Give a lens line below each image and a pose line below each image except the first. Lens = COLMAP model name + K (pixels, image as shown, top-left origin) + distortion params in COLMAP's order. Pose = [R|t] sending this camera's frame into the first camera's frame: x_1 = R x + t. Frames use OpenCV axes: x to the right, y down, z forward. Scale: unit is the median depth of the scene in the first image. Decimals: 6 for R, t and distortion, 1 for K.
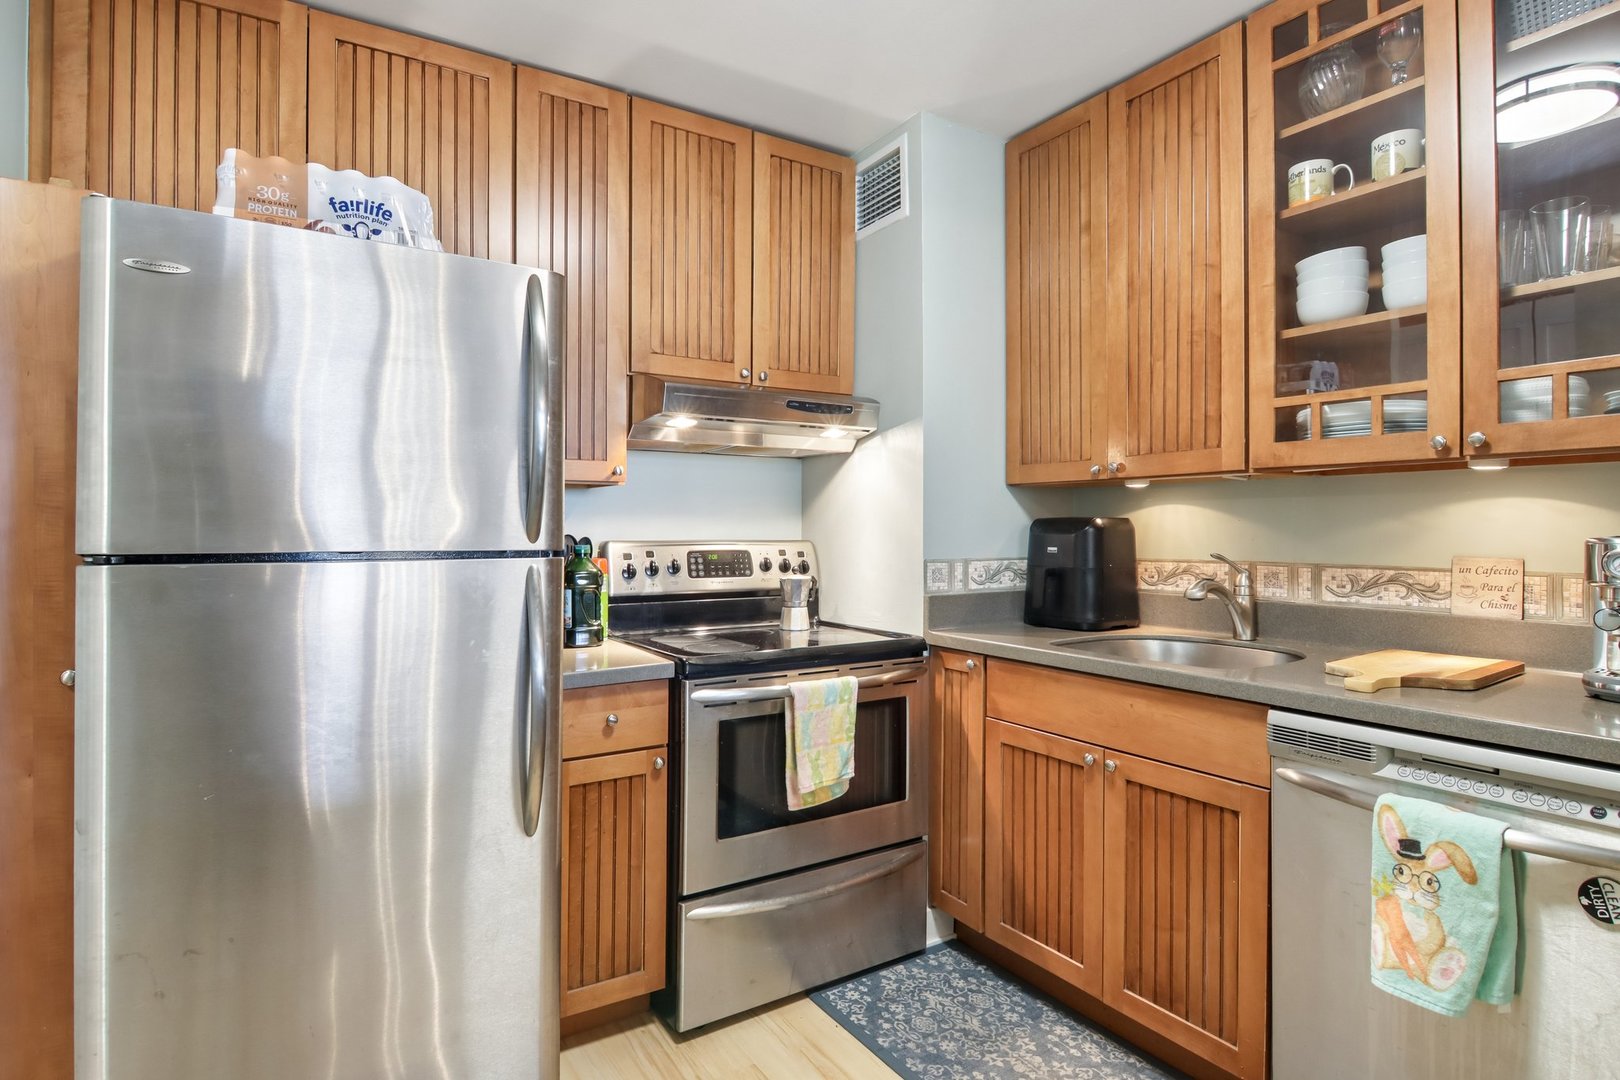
lens RADIAL K [[844.8, 0, 802.7], [0, 844.8, 534.6], [0, 0, 1]] dist [0.005851, -0.003055]
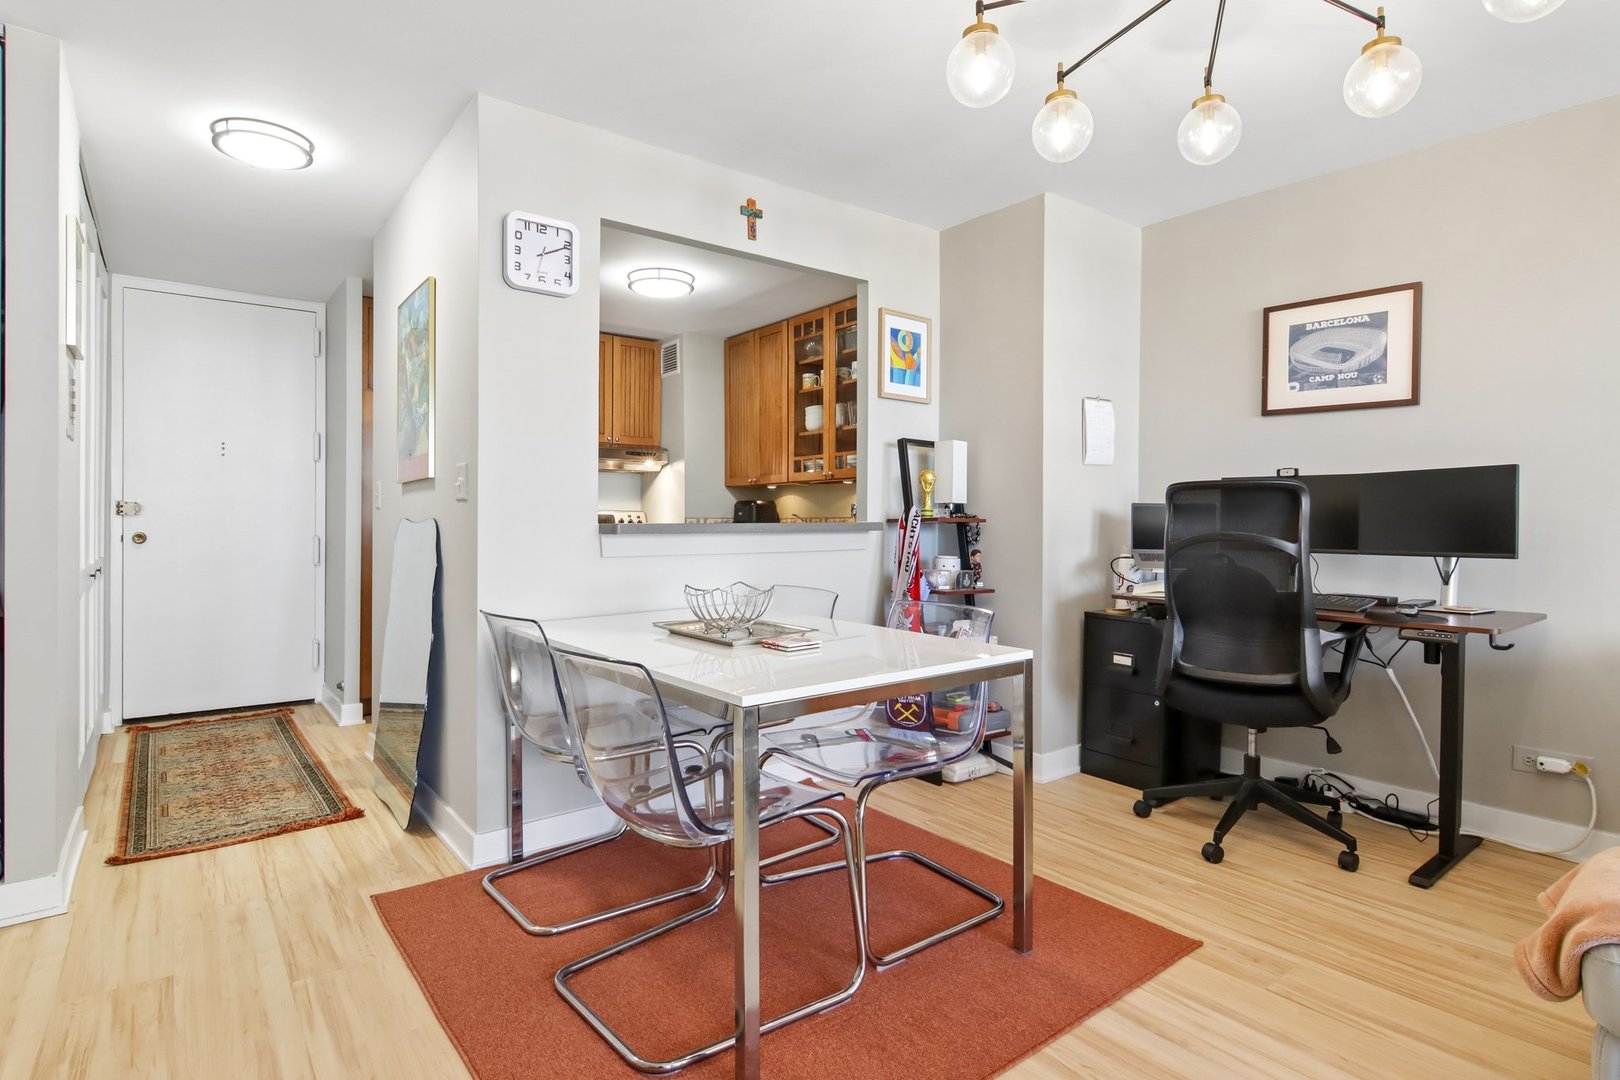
lens RADIAL K [[844.8, 0, 819.8], [0, 844.8, 541.0], [0, 0, 1]] dist [0.005851, -0.003055]
pose [[0.994457, 0.002111, 0.105123, 0.318036], [-0.002811, 0.999975, 0.006511, 0.093541], [-0.105107, -0.006771, 0.994438, -1.672017]]
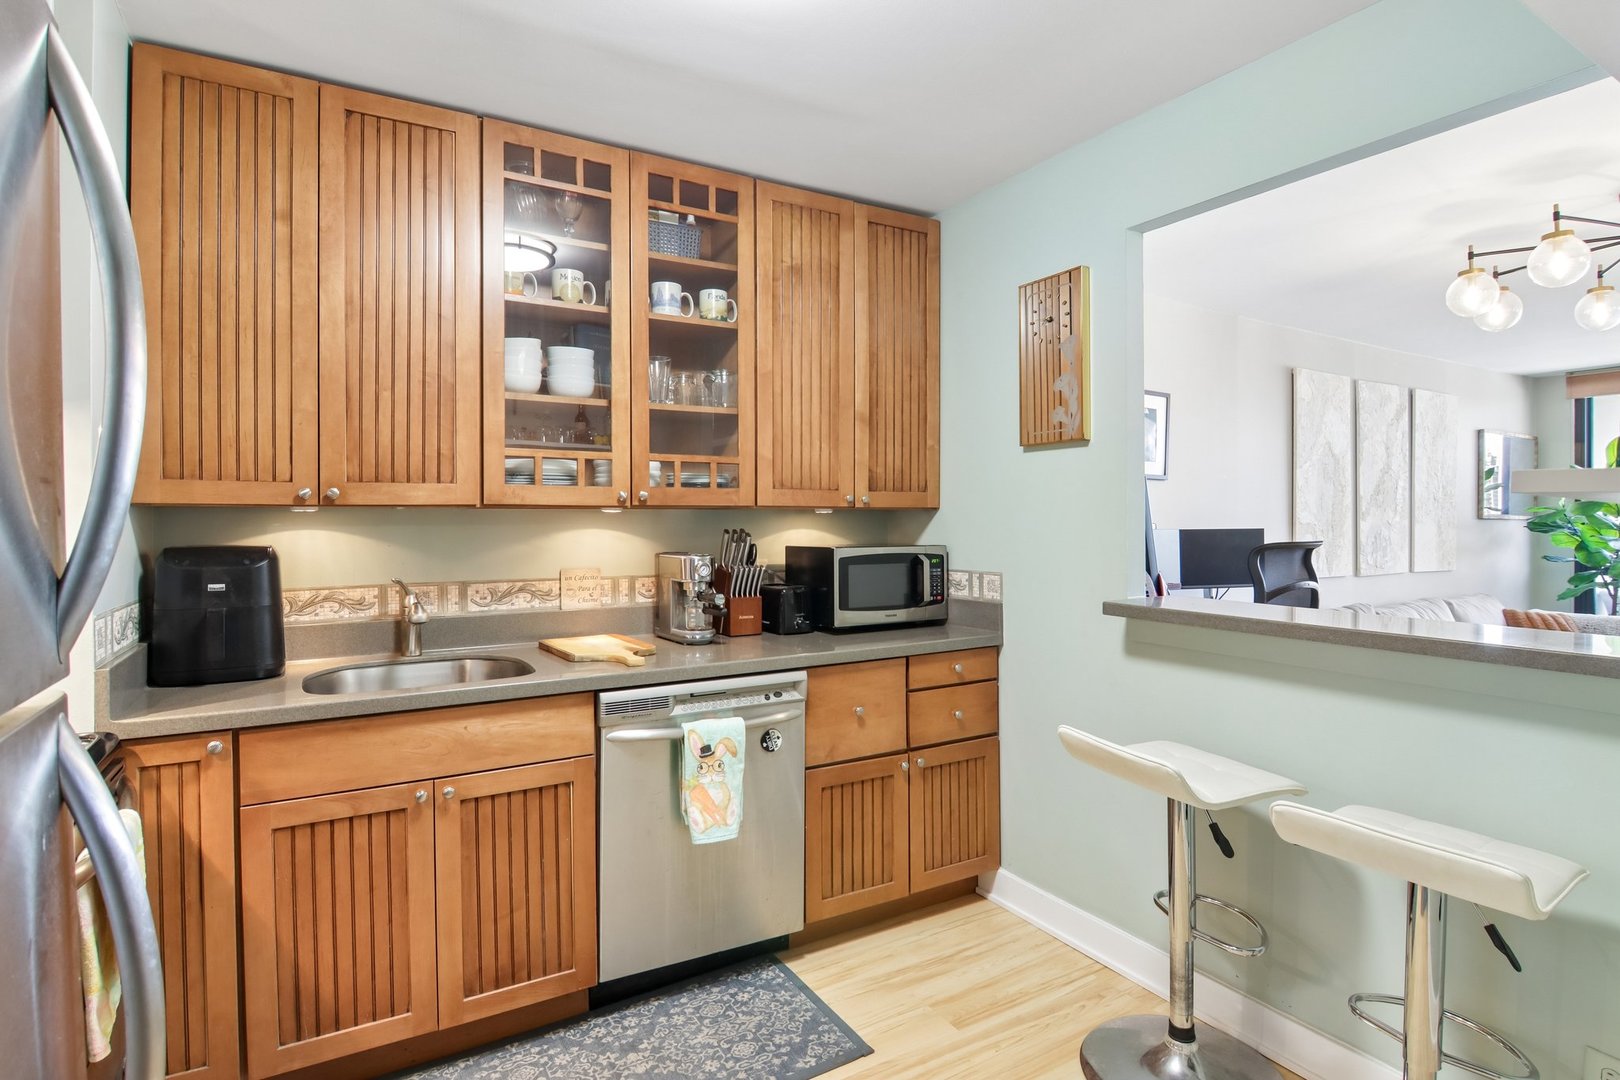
lens RADIAL K [[844.8, 0, 809.8], [0, 844.8, 530.3], [0, 0, 1]] dist [0.005851, -0.003055]
pose [[0.037724, -0.010417, 0.999234, -0.585468], [0.012209, 0.999876, 0.009962, -0.044851], [-0.999214, 0.011824, 0.037847, 0.476717]]
